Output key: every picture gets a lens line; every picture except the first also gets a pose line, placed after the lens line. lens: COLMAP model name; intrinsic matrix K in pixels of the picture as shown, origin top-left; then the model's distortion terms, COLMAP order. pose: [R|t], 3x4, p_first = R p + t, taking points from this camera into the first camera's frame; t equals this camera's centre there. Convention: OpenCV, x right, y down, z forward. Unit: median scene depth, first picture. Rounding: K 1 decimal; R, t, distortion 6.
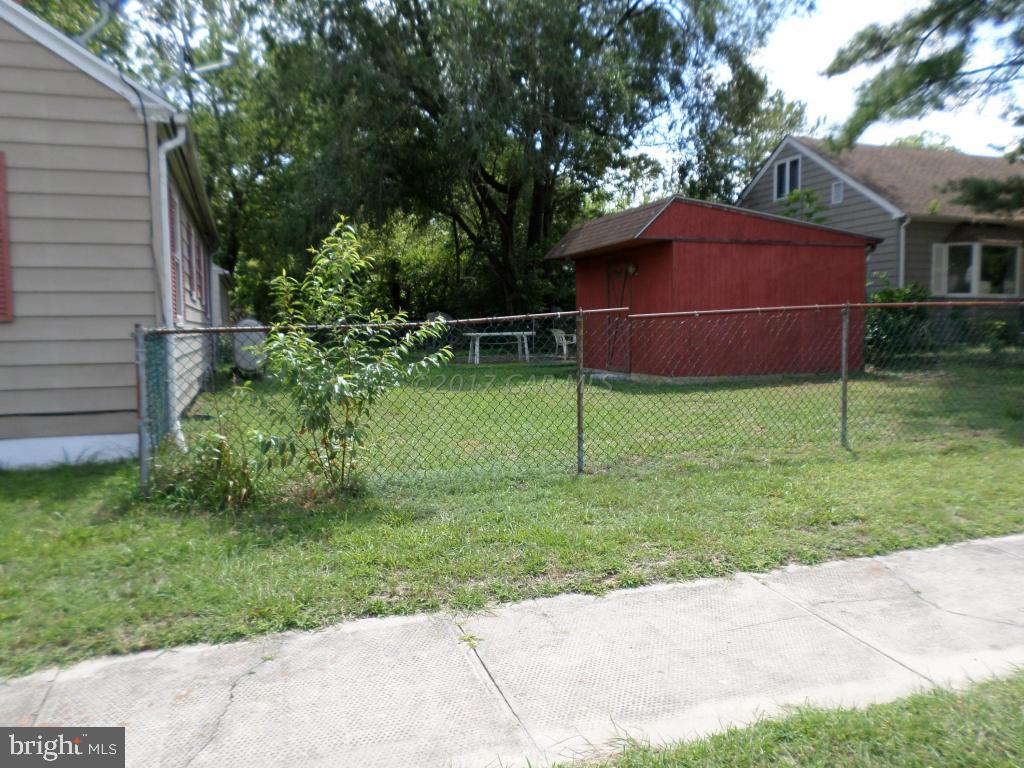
lens RADIAL K [[778.7, 0, 503.2], [0, 778.7, 381.9], [0, 0, 1]] dist [-0.008838, -0.013925]
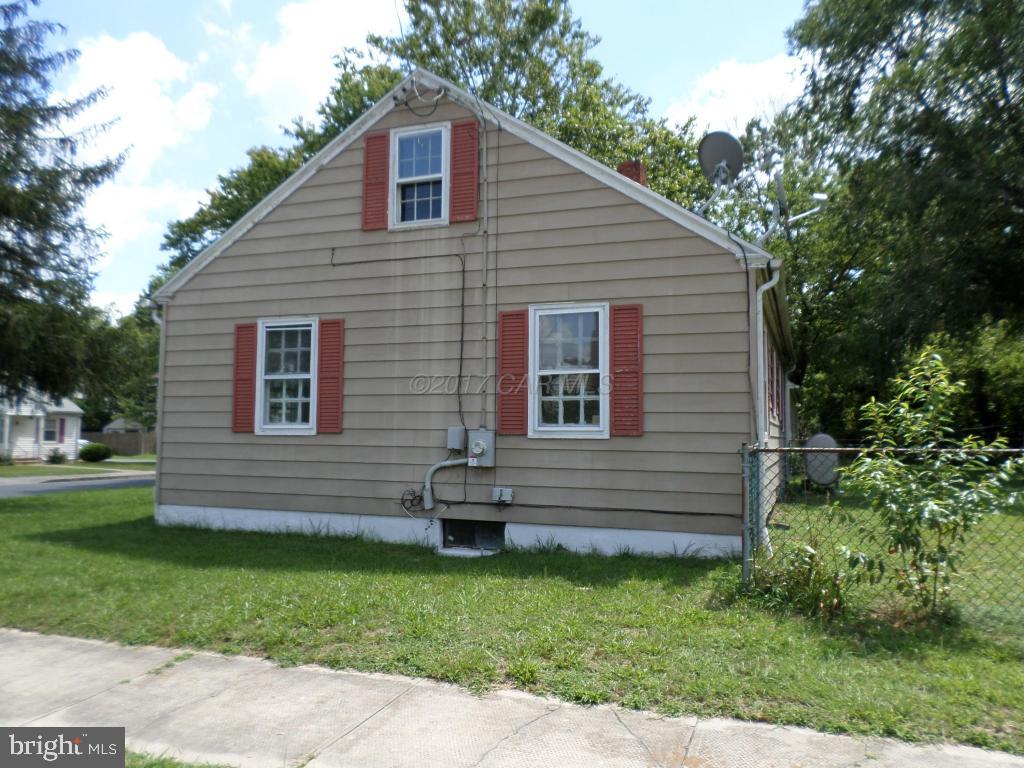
lens RADIAL K [[775.4, 0, 526.1], [0, 775.4, 372.6], [0, 0, 1]] dist [-0.003425, -0.000340]
pose [[0.786332, -0.023167, -0.617370, 0.002018], [-0.071084, 0.989267, -0.127662, -0.005109], [0.613701, 0.144270, 0.776246, -0.127112]]
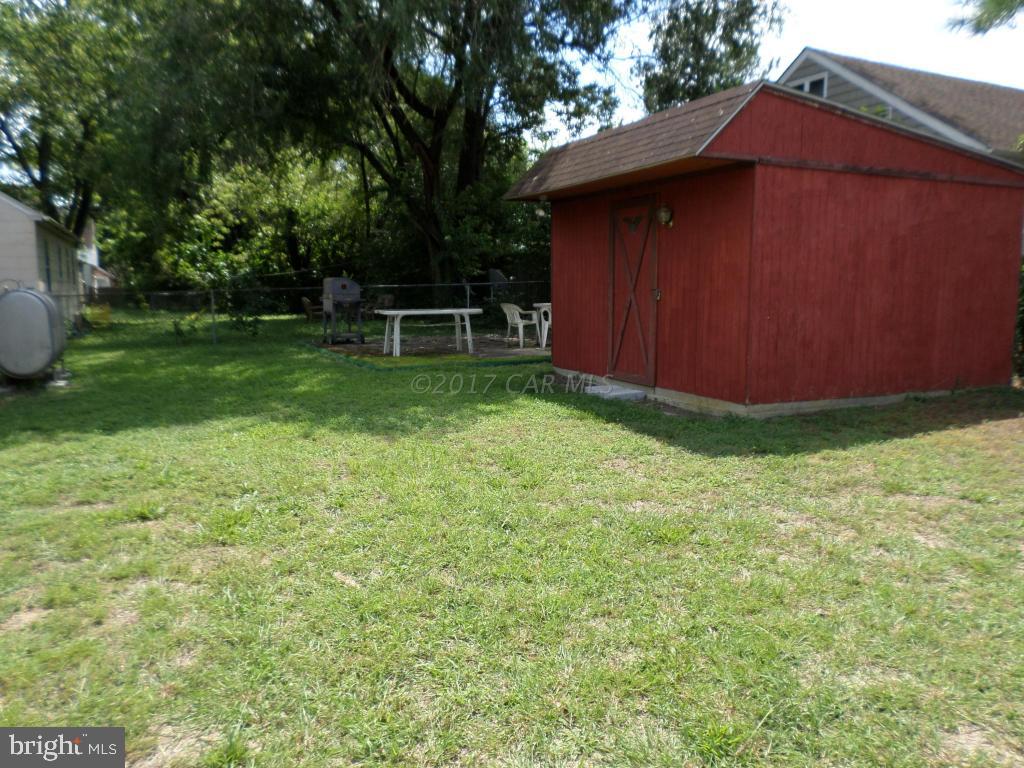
lens RADIAL K [[778.7, 0, 503.2], [0, 778.7, 381.9], [0, 0, 1]] dist [-0.008838, -0.013925]
pose [[0.993679, -0.004750, 0.112158, -0.053250], [-0.001292, 0.998554, 0.053736, -0.111969], [-0.112251, -0.053541, 0.992236, 0.942308]]
